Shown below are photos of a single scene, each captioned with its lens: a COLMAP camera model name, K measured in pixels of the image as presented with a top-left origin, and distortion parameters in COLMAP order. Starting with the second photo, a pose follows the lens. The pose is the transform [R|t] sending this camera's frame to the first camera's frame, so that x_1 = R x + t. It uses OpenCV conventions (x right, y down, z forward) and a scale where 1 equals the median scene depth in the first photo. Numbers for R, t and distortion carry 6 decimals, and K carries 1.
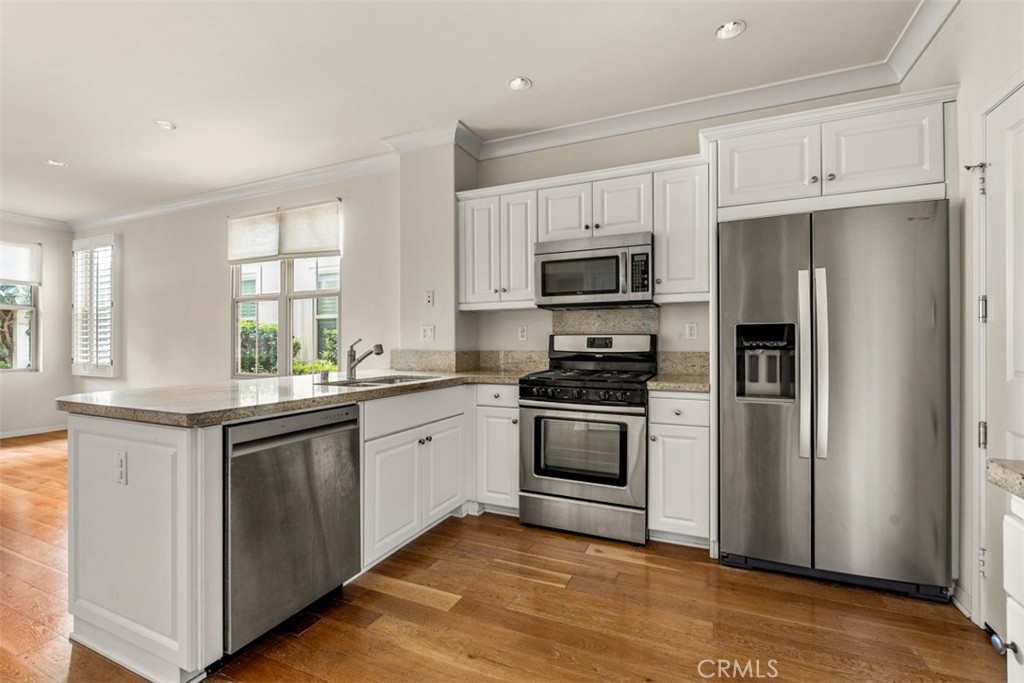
lens RADIAL K [[450.7, 0, 512.0], [0, 450.7, 341.5], [0, 0, 1]] dist [-0.001967, -0.000192]
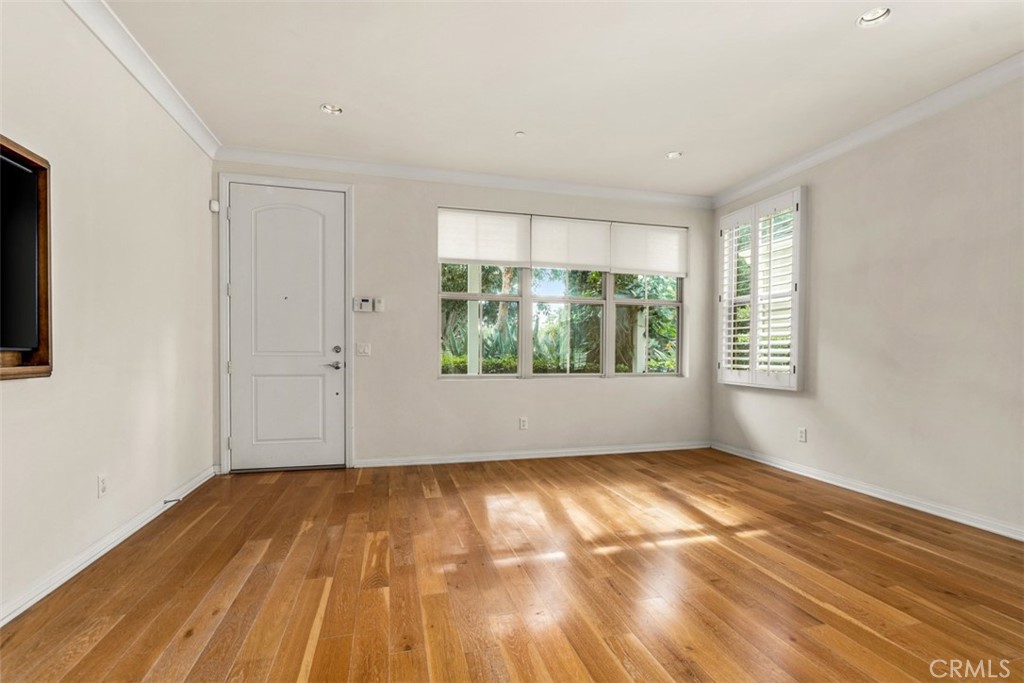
lens RADIAL K [[457.9, 0, 507.7], [0, 457.9, 359.6], [0, 0, 1]] dist [-0.004834, -0.000414]
pose [[0.620948, 0.015906, -0.783690, -1.520415], [-0.005272, 0.999856, 0.016116, 0.056422], [0.783834, -0.005876, 0.620943, 0.496797]]
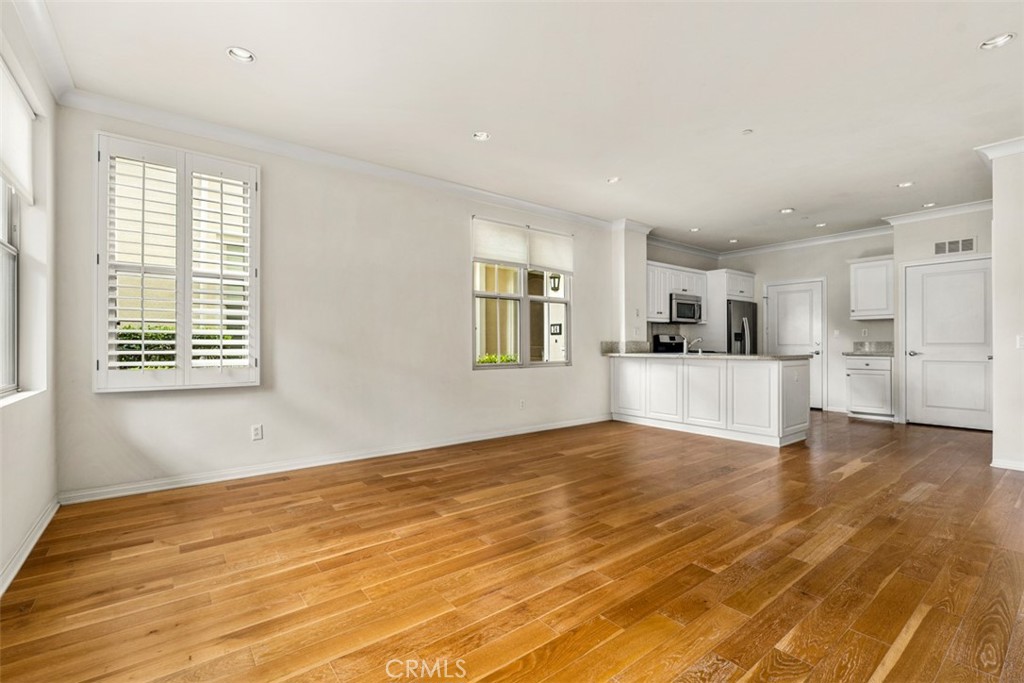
lens RADIAL K [[453.5, 0, 511.9], [0, 453.5, 344.3], [0, 0, 1]] dist [-0.003137, -0.000161]
pose [[0.470312, 0.003049, 0.882495, -3.262630], [0.000091, 0.999994, -0.003503, 0.058562], [-0.882500, 0.001728, 0.470309, 0.921862]]
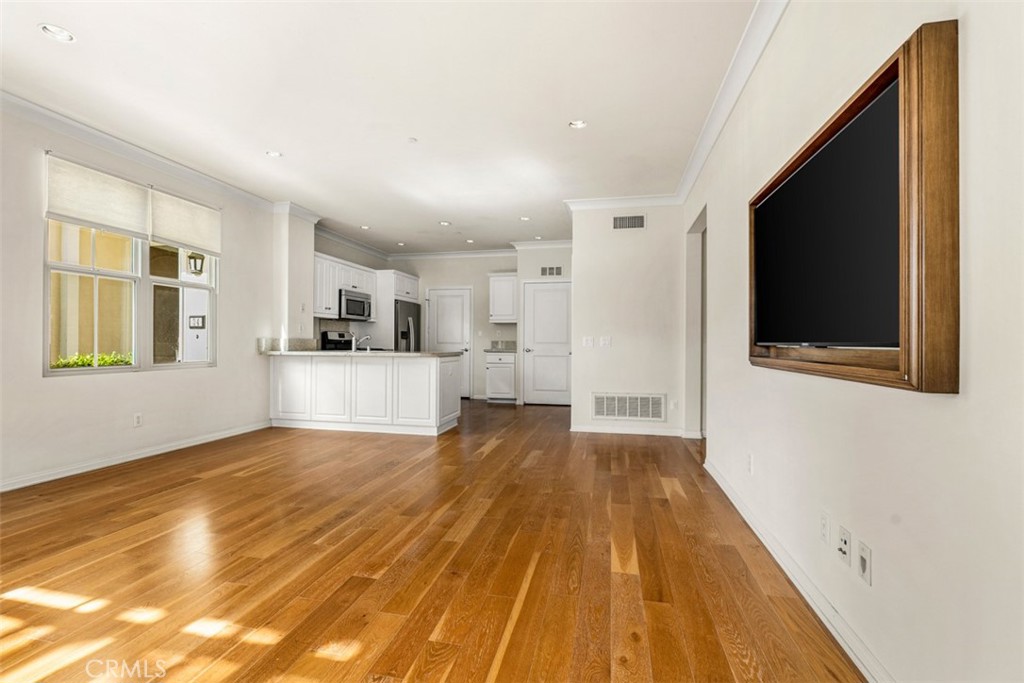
lens RADIAL K [[453.5, 0, 511.9], [0, 453.5, 344.3], [0, 0, 1]] dist [-0.003137, -0.000161]
pose [[-0.201636, -0.001282, 0.979460, -3.172943], [-0.005955, 0.999982, 0.000083, 0.058180], [-0.979442, -0.005816, -0.201640, 0.910564]]
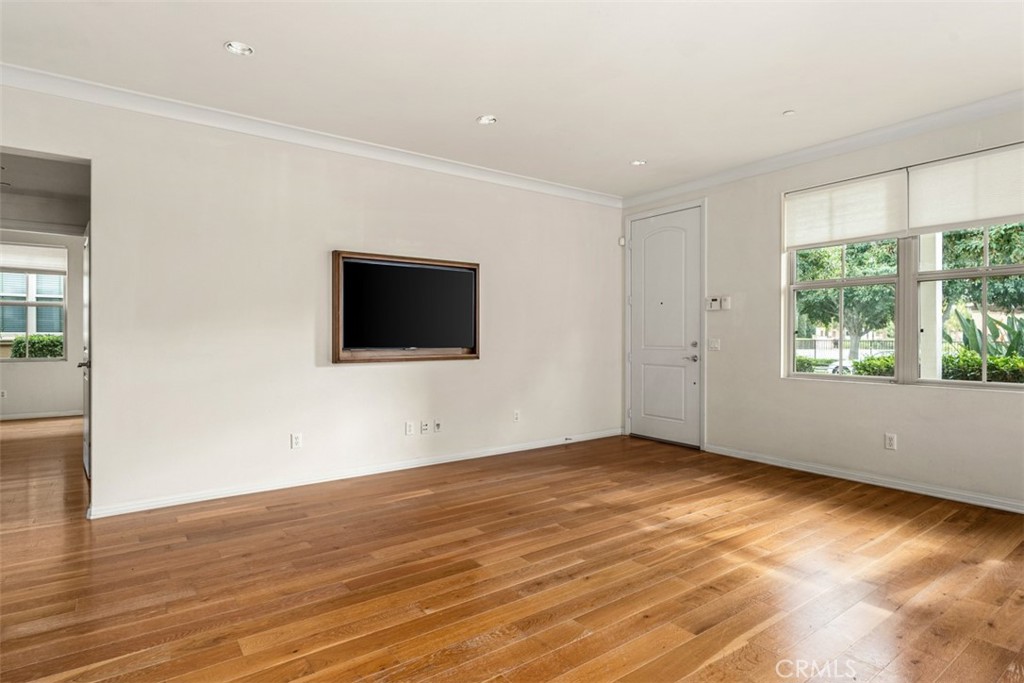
lens RADIAL K [[530.5, 0, 515.2], [0, 530.5, 340.3], [0, 0, 1]] dist [-0.001994, -0.000615]
pose [[-0.492102, 0.006441, -0.870514, -0.825003], [0.001029, 0.999976, 0.006817, 0.010288], [0.870537, 0.002459, -0.492097, 1.632560]]
